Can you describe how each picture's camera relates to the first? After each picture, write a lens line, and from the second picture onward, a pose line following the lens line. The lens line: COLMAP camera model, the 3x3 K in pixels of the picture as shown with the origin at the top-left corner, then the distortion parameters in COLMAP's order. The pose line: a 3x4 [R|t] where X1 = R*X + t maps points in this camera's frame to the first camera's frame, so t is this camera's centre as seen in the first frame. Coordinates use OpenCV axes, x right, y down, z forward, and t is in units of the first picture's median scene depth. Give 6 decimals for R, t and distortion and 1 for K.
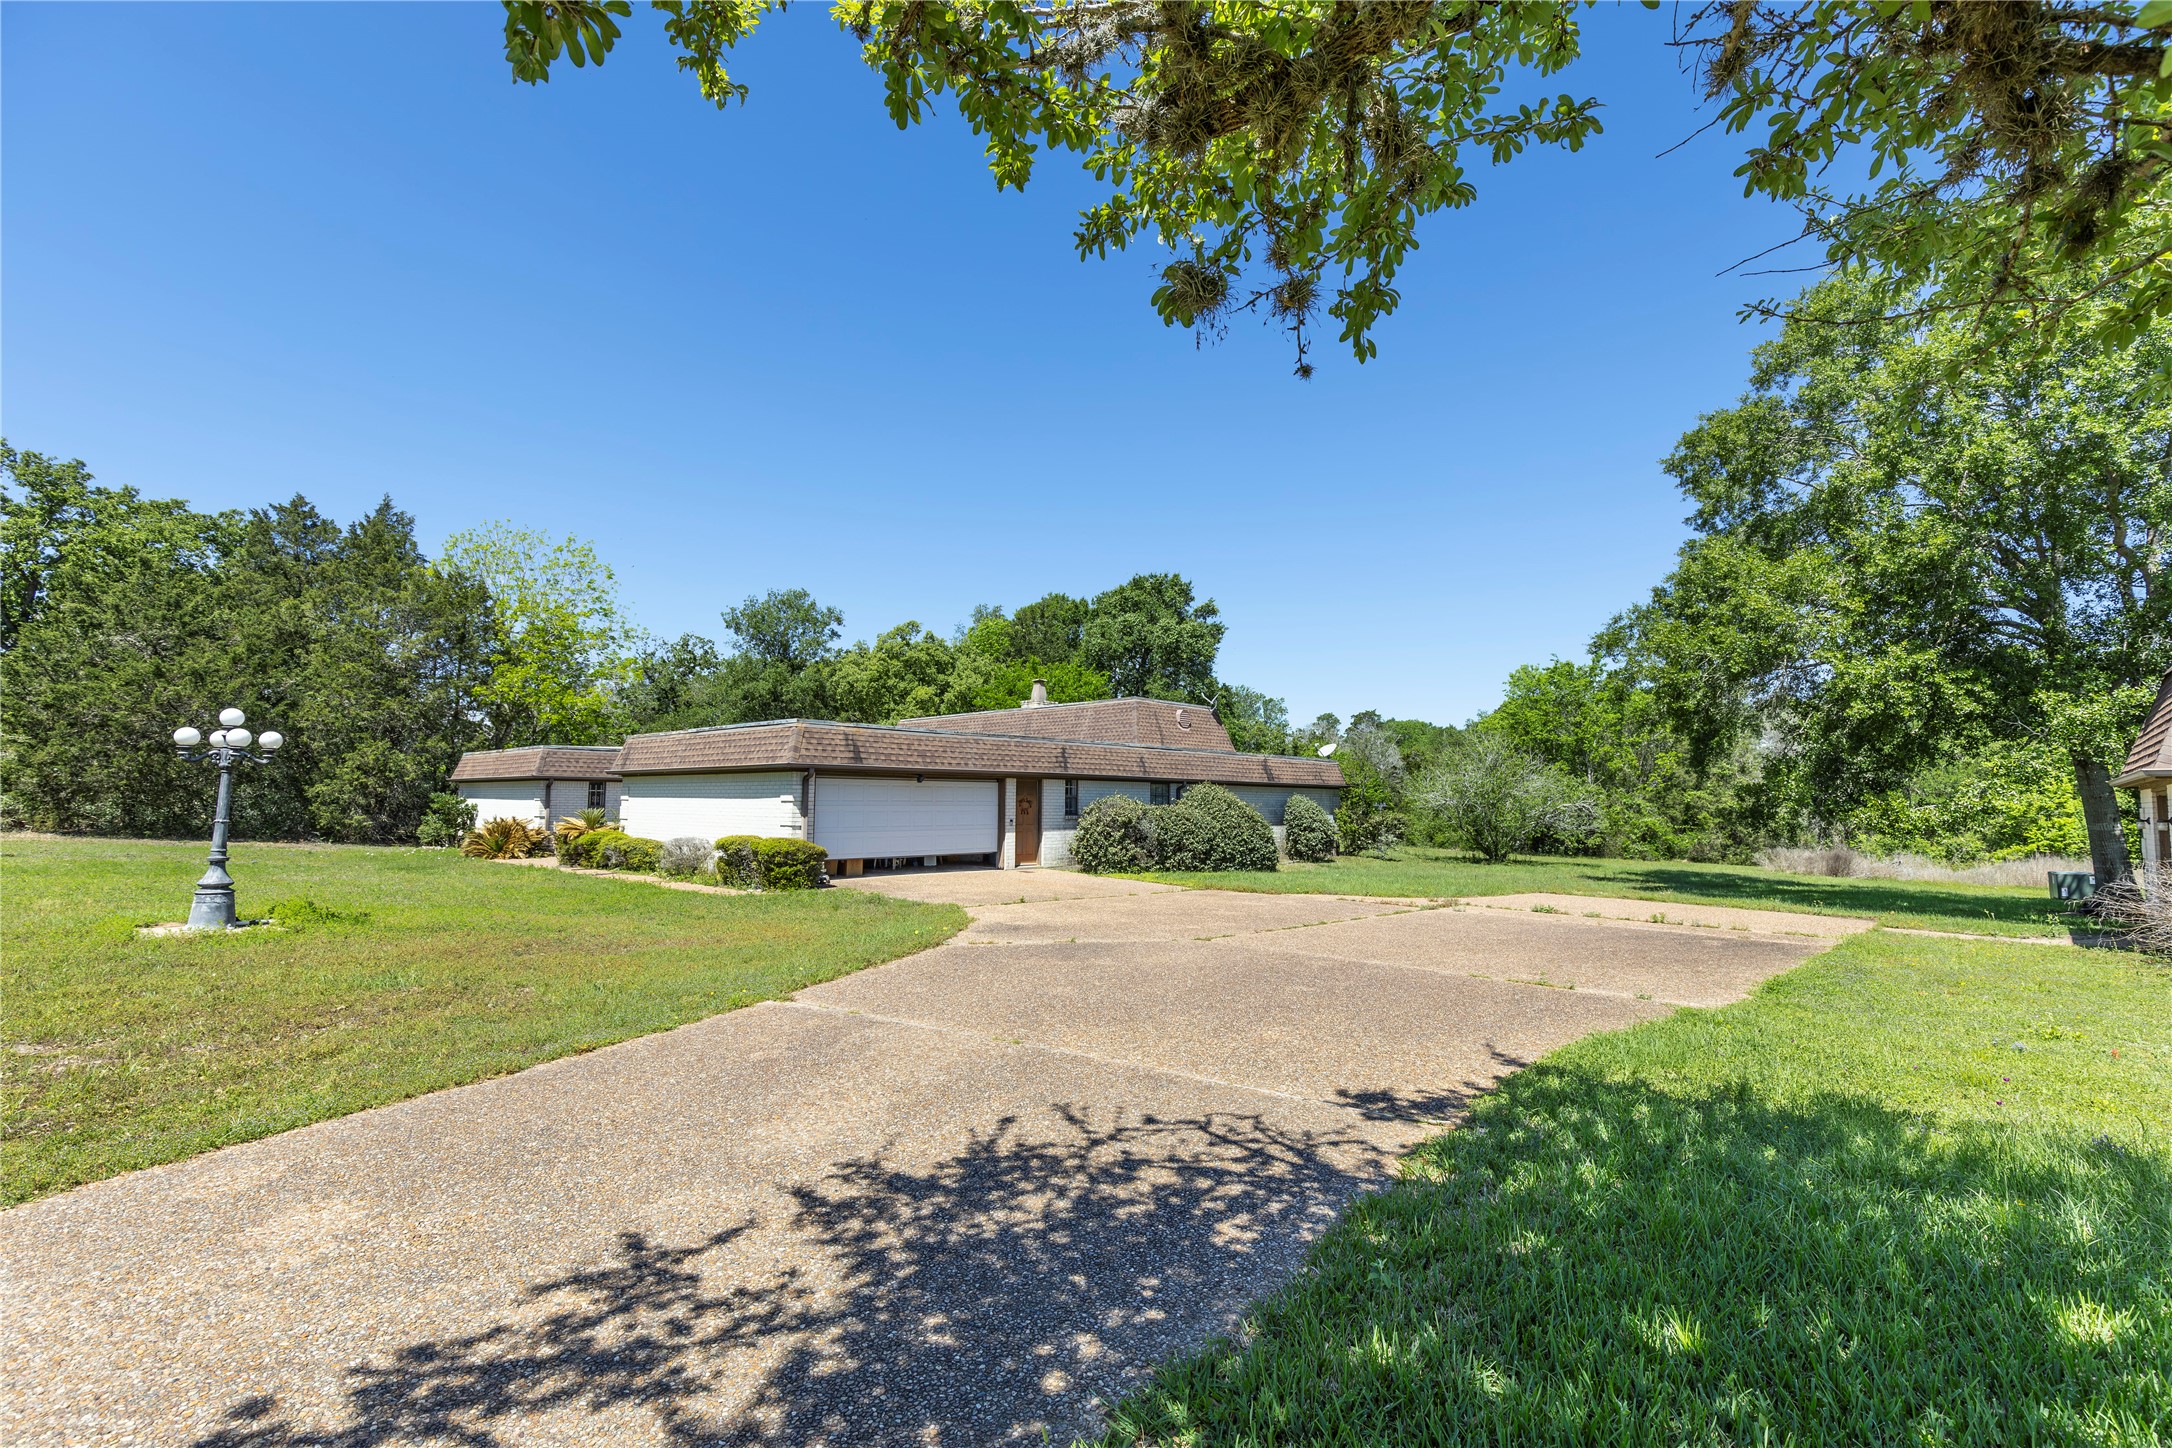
lens RADIAL K [[981.6, 0, 1107.5], [0, 981.6, 726.3], [0, 0, 1]] dist [0.000713, -0.001131]
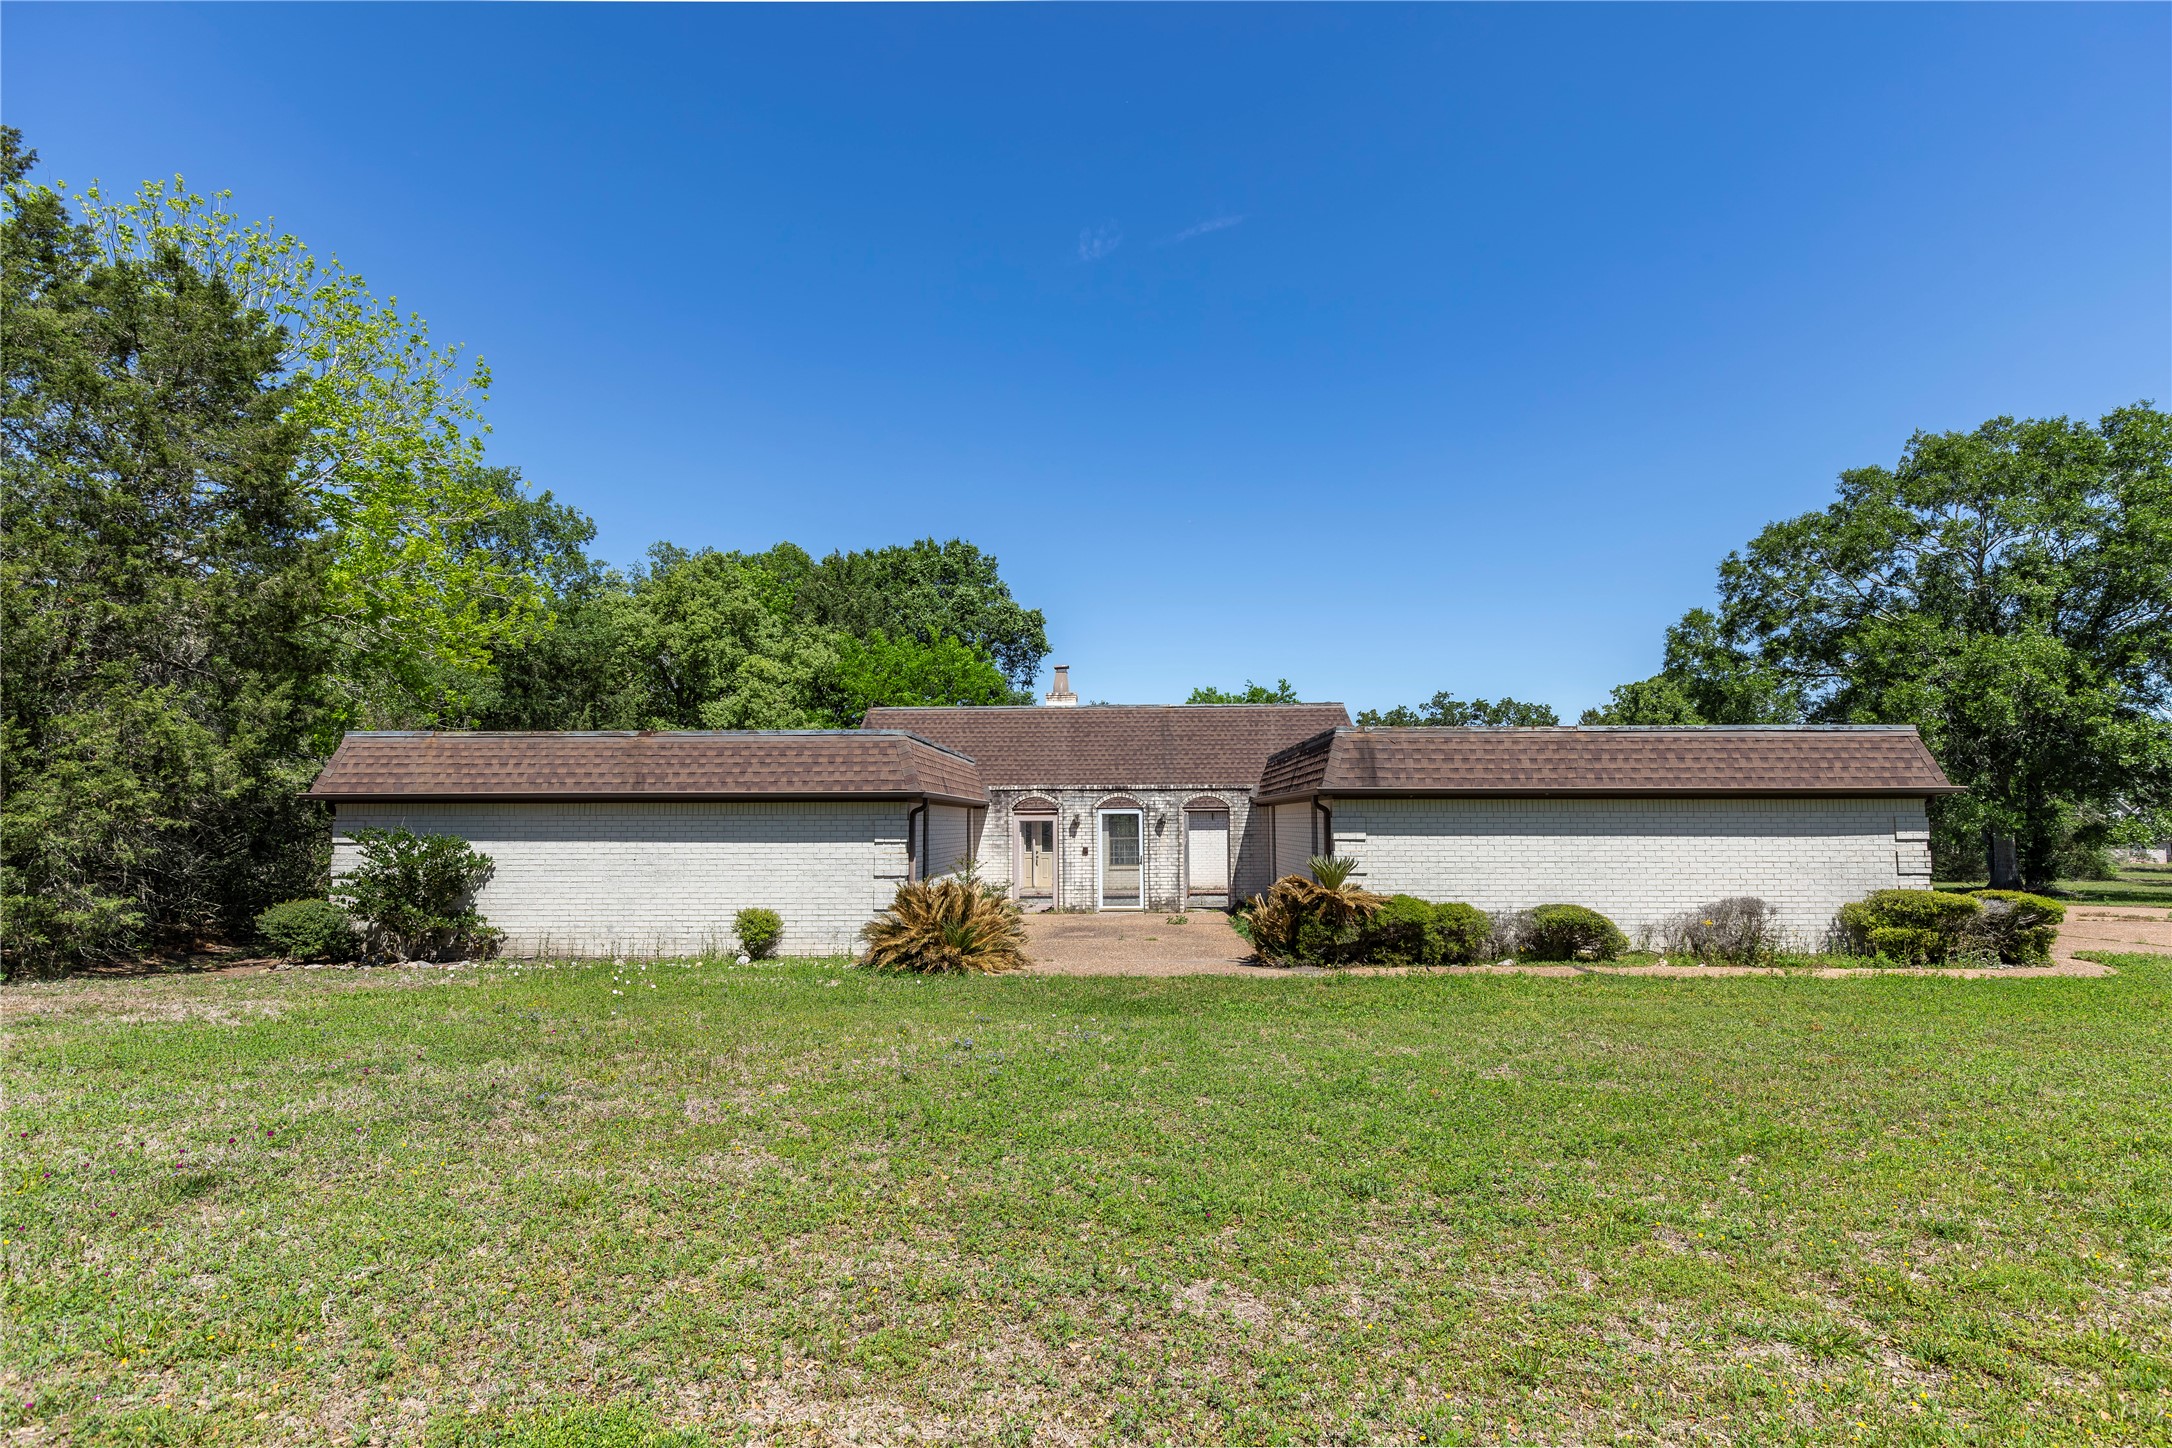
lens RADIAL K [[1052.2, 0, 1086.0], [0, 1052.2, 724.0], [0, 0, 1]] dist [-0.000435, -0.000076]
pose [[0.767360, 0.046168, 0.639552, -0.694543], [-0.042495, 0.998873, -0.021120, 0.018143], [-0.639806, -0.010971, 0.768458, 0.428105]]
